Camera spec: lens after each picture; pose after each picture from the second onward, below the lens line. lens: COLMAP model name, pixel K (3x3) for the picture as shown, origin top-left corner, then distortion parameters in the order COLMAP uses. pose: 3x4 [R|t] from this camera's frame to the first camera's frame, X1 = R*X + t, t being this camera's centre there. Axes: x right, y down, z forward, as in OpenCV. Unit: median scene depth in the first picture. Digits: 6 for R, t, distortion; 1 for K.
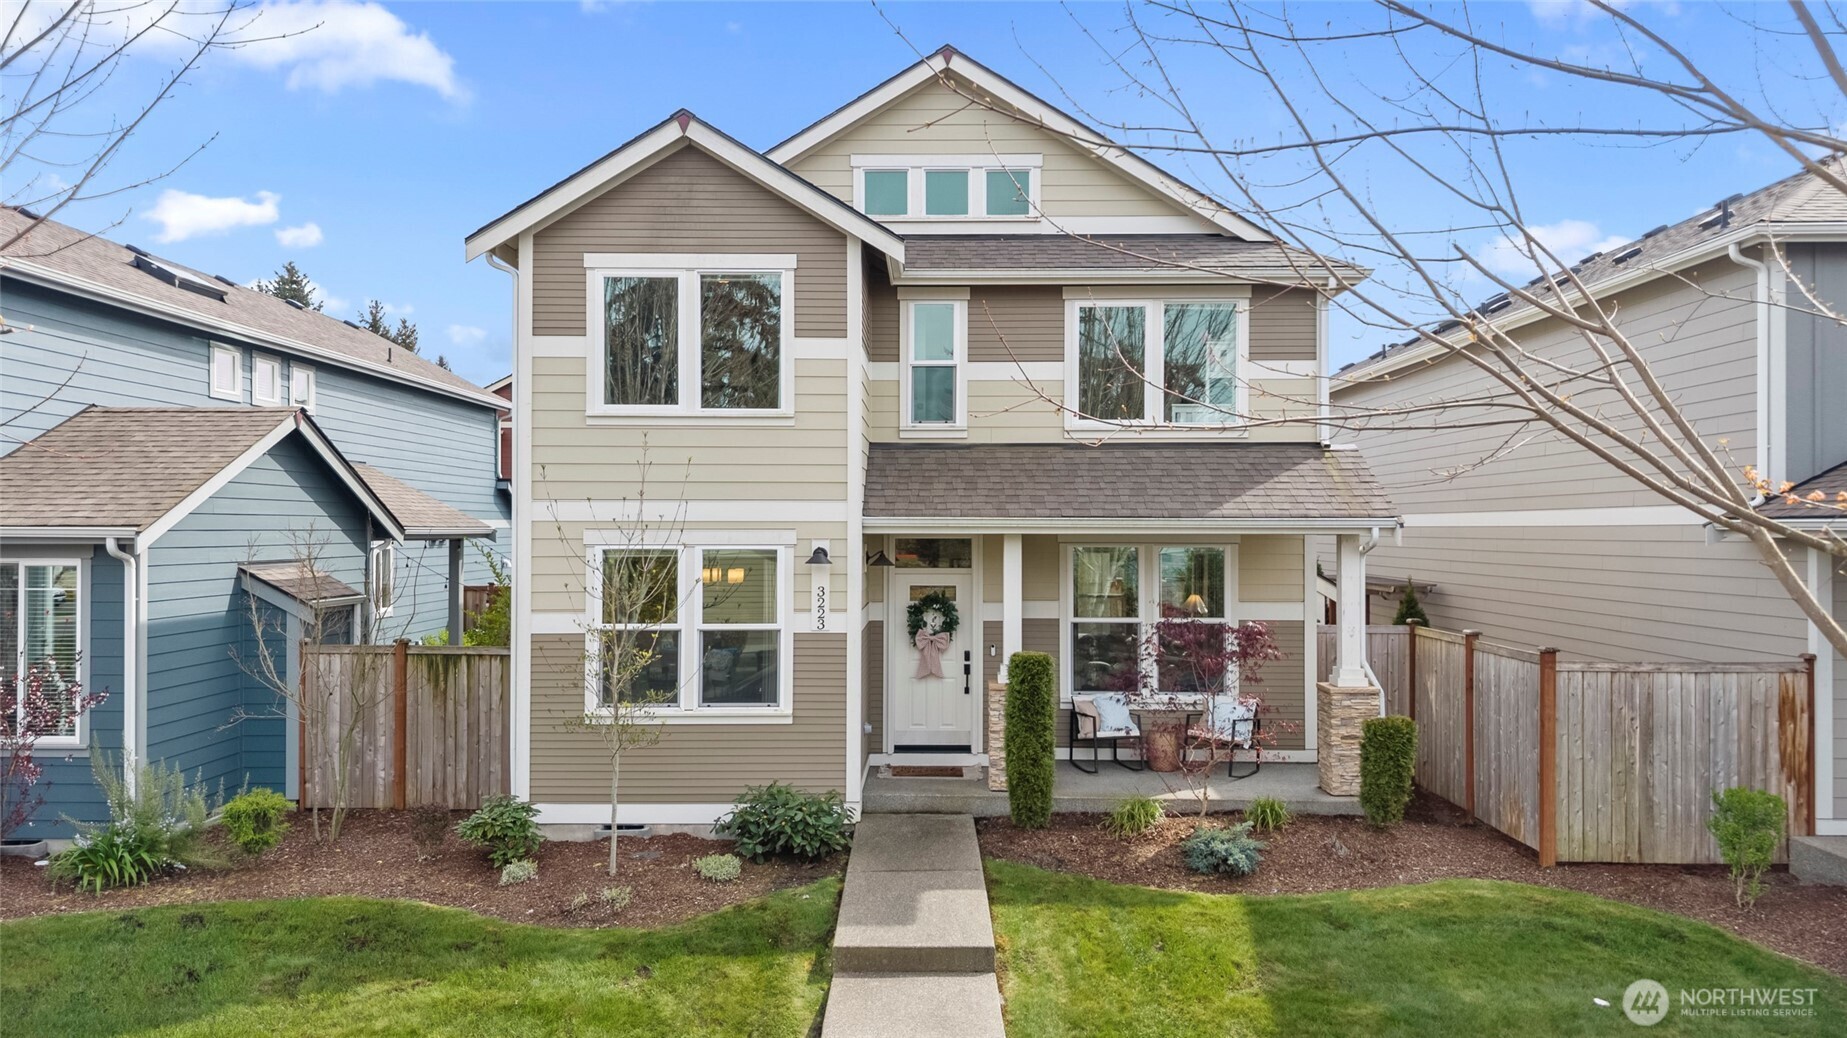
lens RADIAL K [[1253.9, 0, 923.5], [0, 1253.9, 519.0], [0, 0, 1]] dist [0.051664, -0.066001]
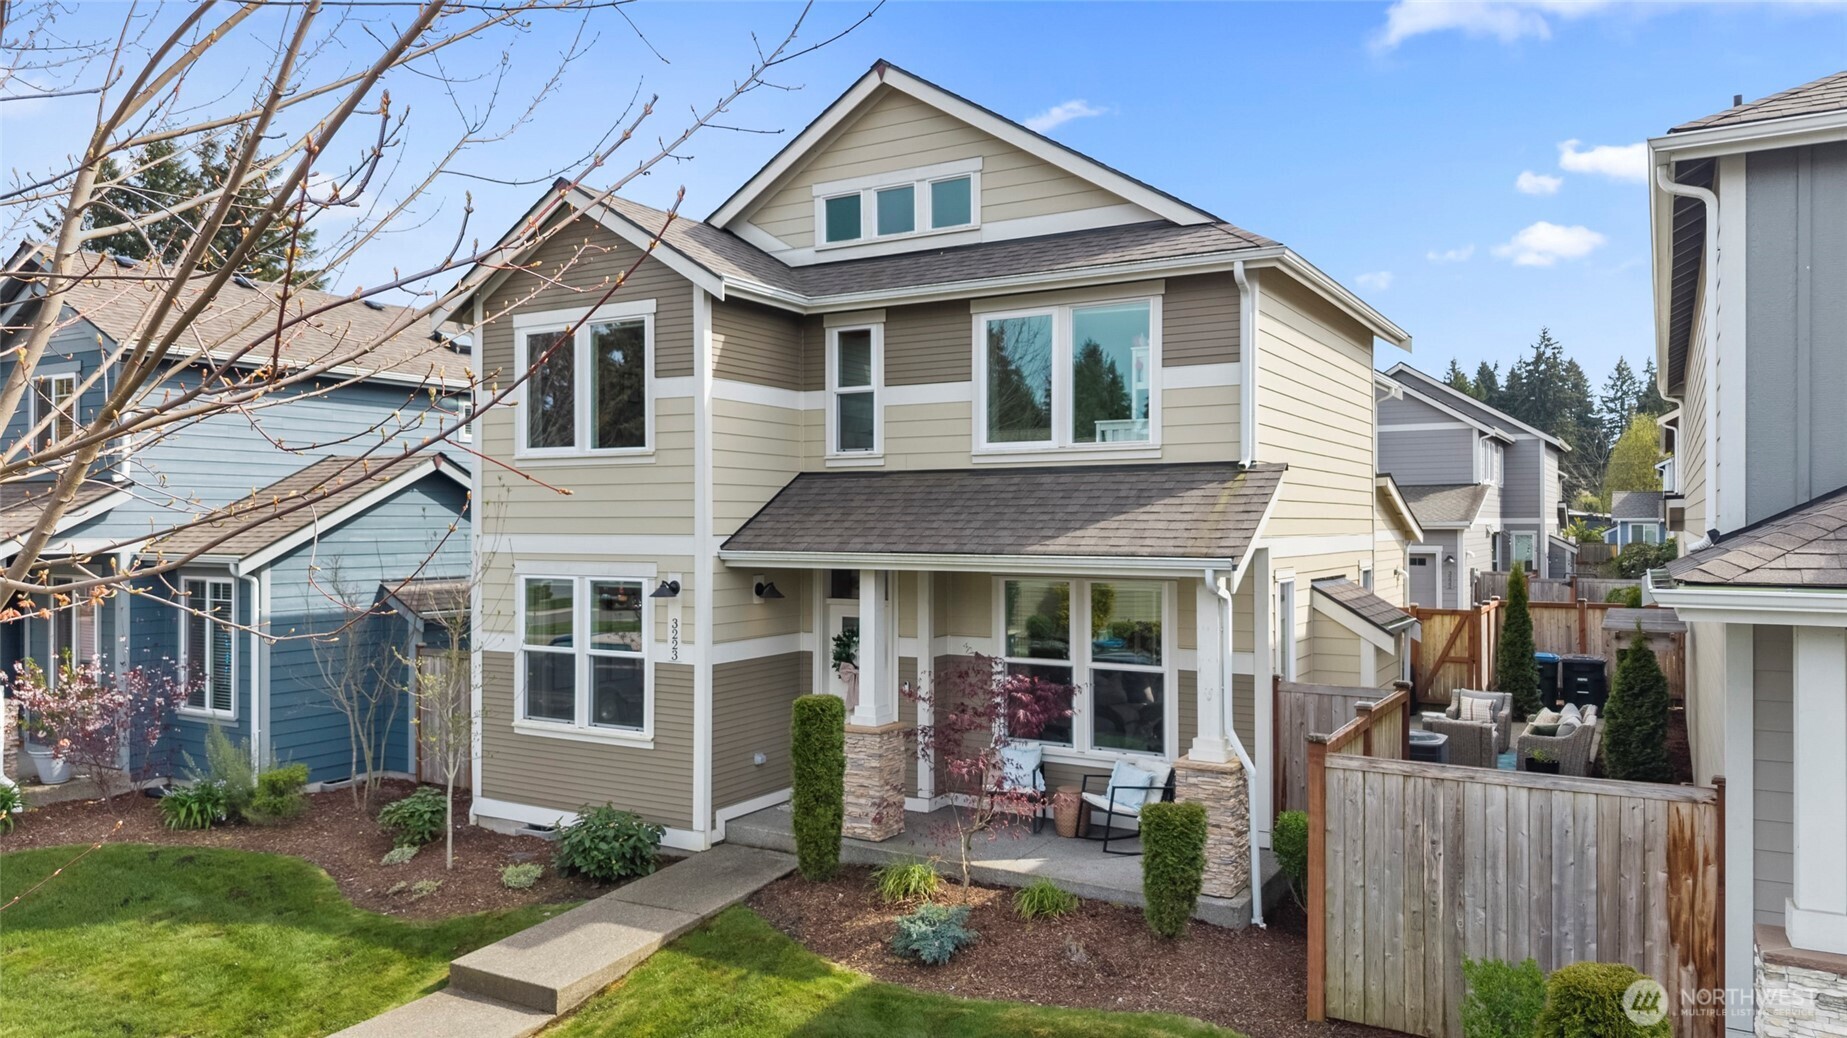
lens RADIAL K [[1247.7, 0, 919.7], [0, 1247.7, 524.7], [0, 0, 1]] dist [0.032888, -0.047596]
pose [[0.870665, -0.001026, -0.491875, 0.598254], [0.004339, 0.999975, 0.005596, -0.028137], [0.491857, -0.007007, 0.870648, 0.203525]]
